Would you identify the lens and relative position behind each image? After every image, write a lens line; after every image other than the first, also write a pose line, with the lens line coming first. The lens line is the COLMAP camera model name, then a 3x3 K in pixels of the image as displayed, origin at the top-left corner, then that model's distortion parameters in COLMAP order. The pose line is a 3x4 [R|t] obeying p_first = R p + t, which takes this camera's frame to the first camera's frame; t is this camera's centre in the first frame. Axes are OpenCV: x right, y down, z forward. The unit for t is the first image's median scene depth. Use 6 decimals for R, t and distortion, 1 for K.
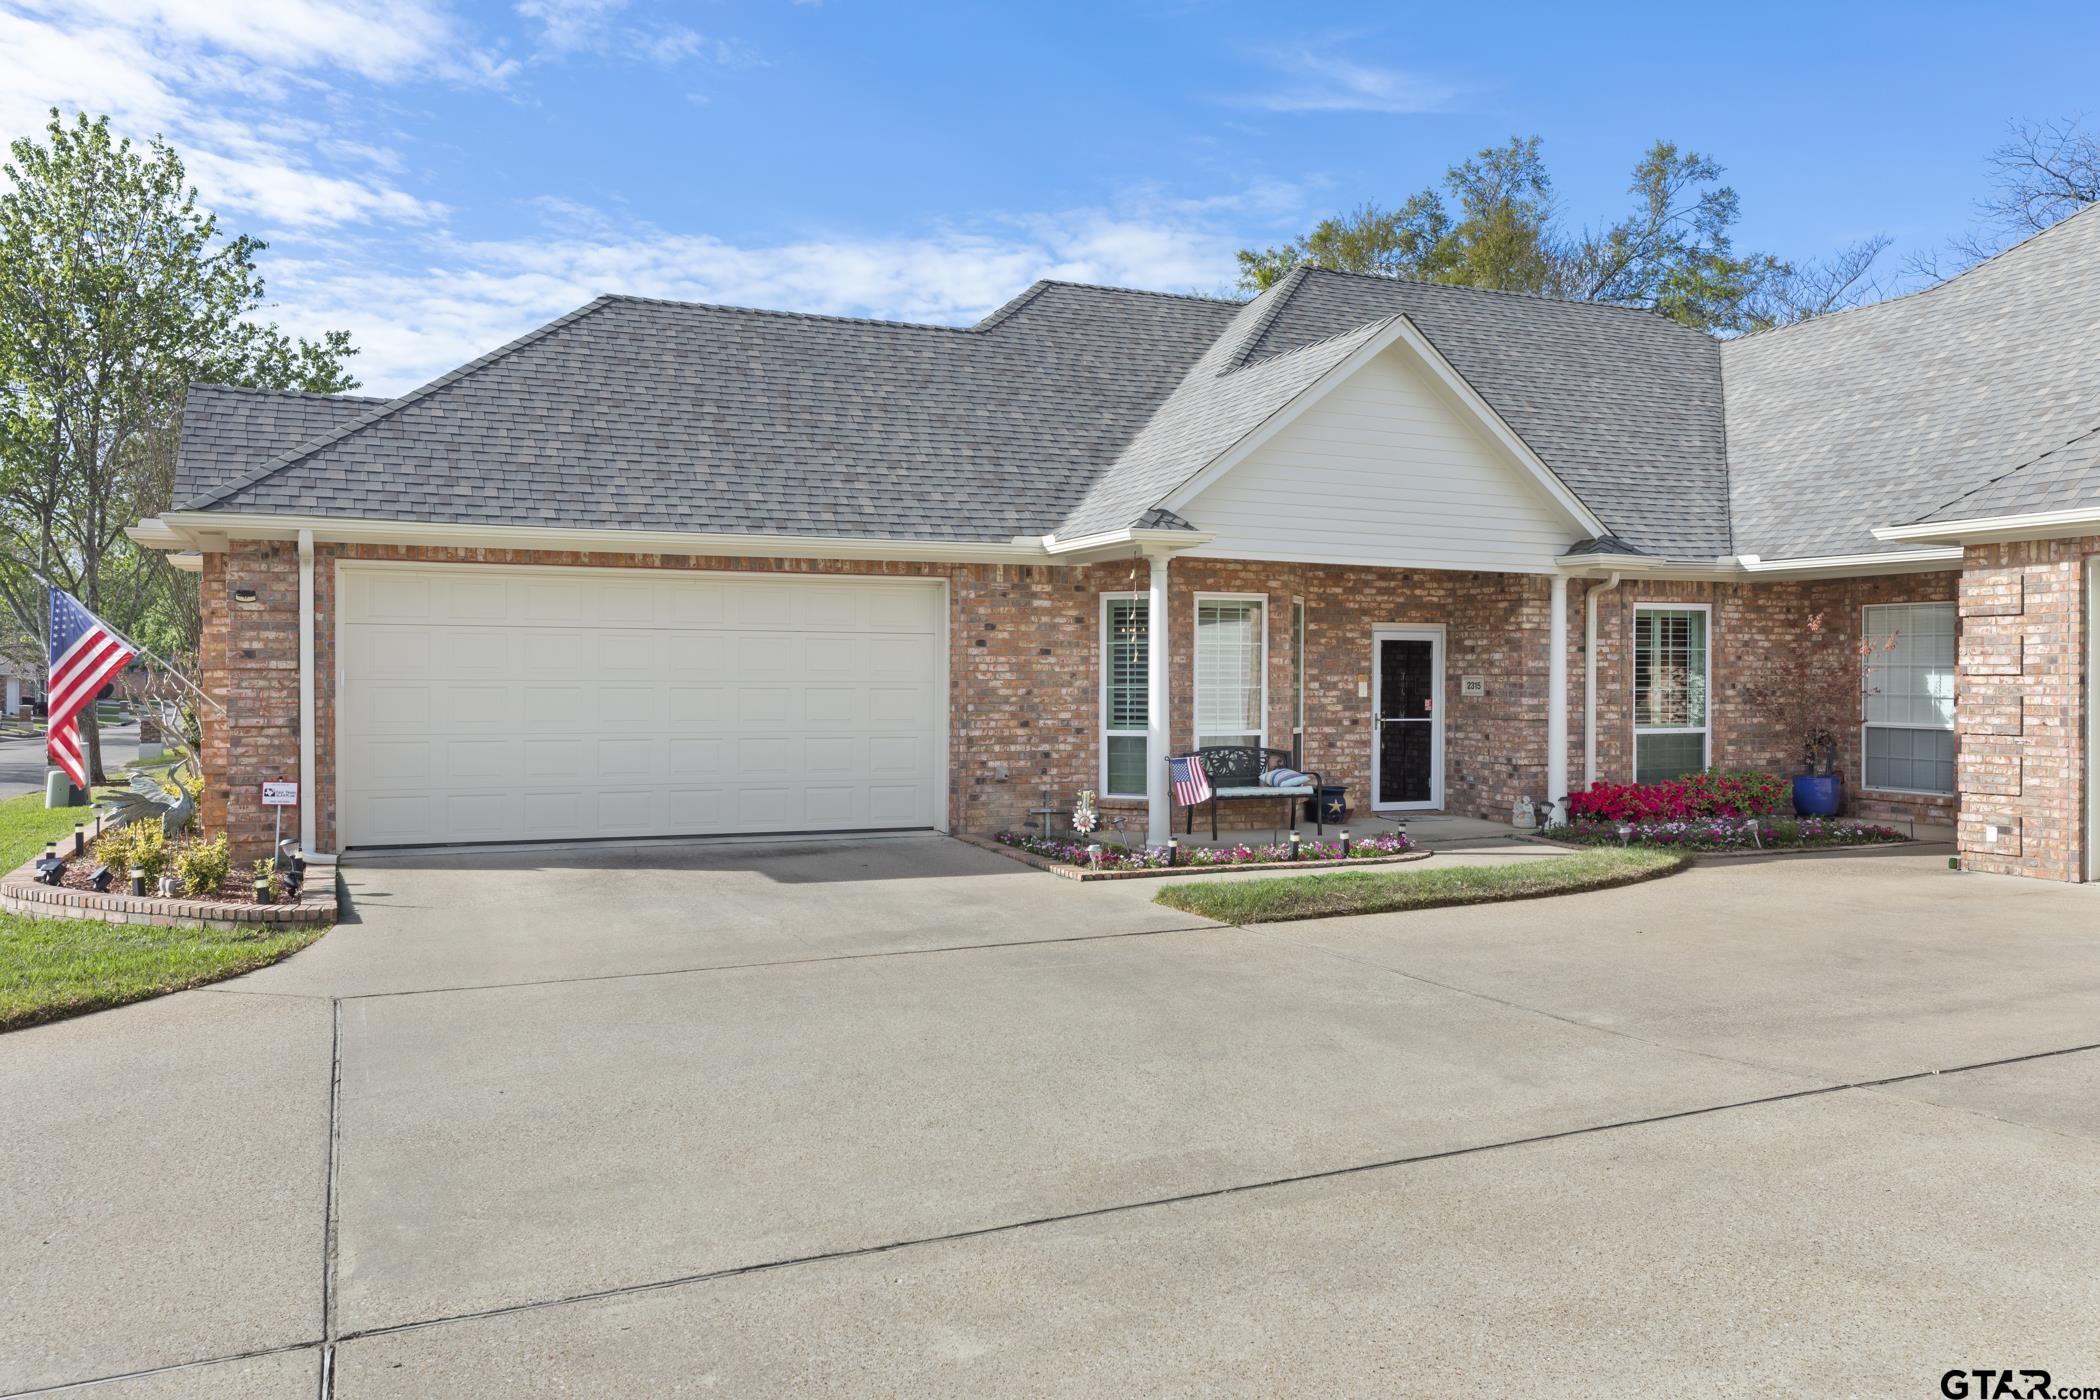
lens RADIAL K [[1642.4, 0, 1046.2], [0, 1642.4, 697.4], [0, 0, 1]] dist [0.009047, -0.000795]
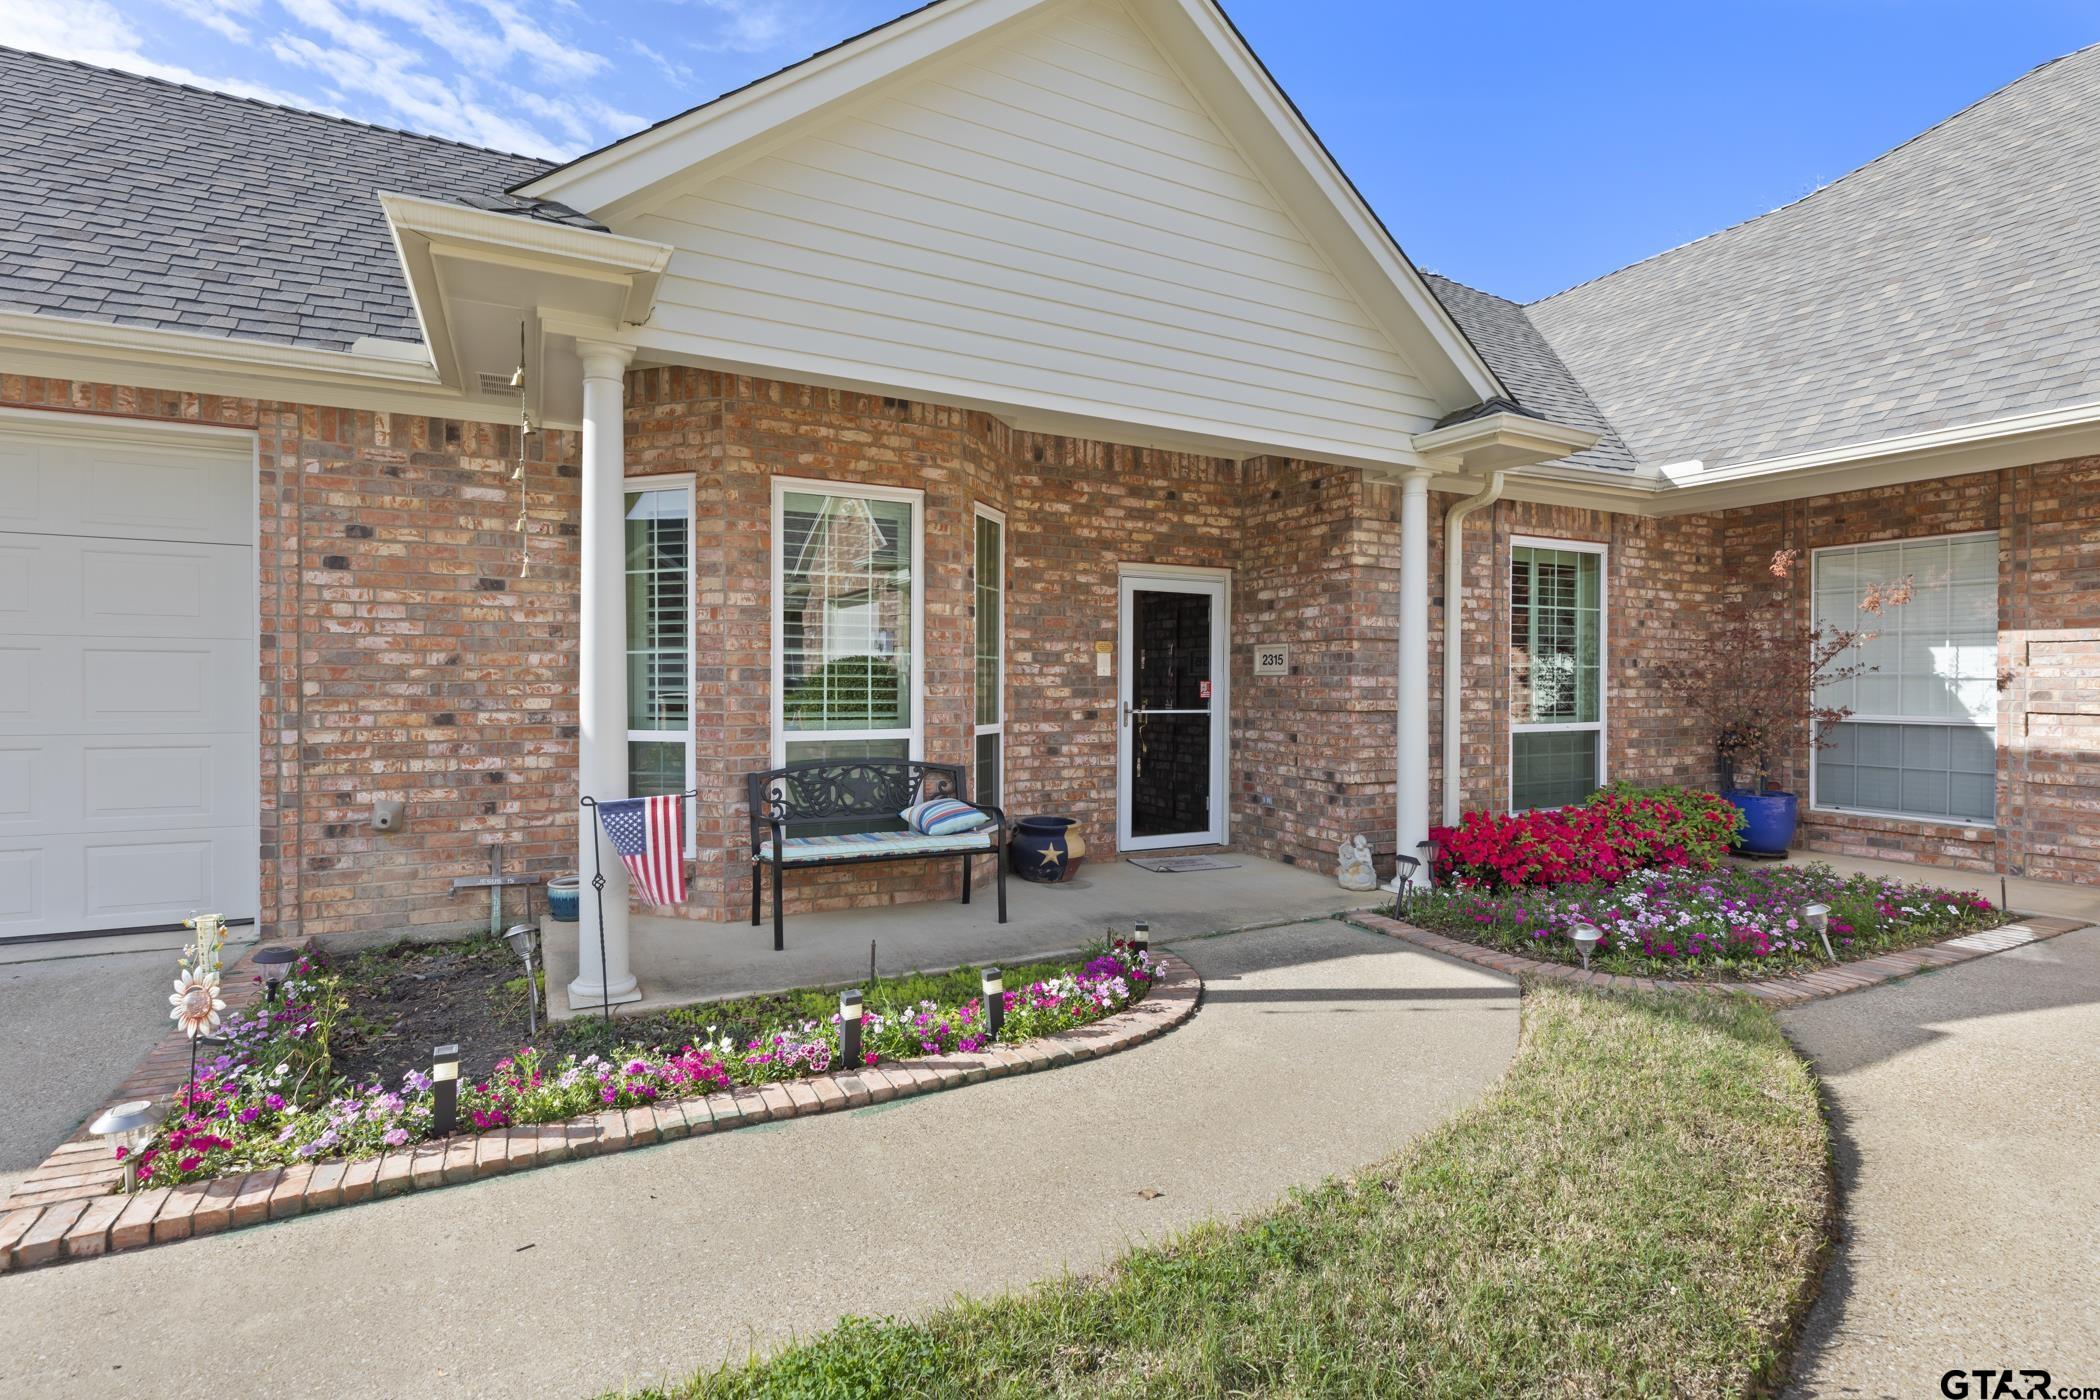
lens RADIAL K [[971.3, 0, 1056.8], [0, 971.3, 698.4], [0, 0, 1]] dist [-0.000783, 0.000010]
pose [[0.998266, 0.000057, 0.058862, 0.156181], [-0.000011, 1.000000, -0.000791, 0.008998], [-0.058862, 0.000789, 0.998266, 0.638073]]
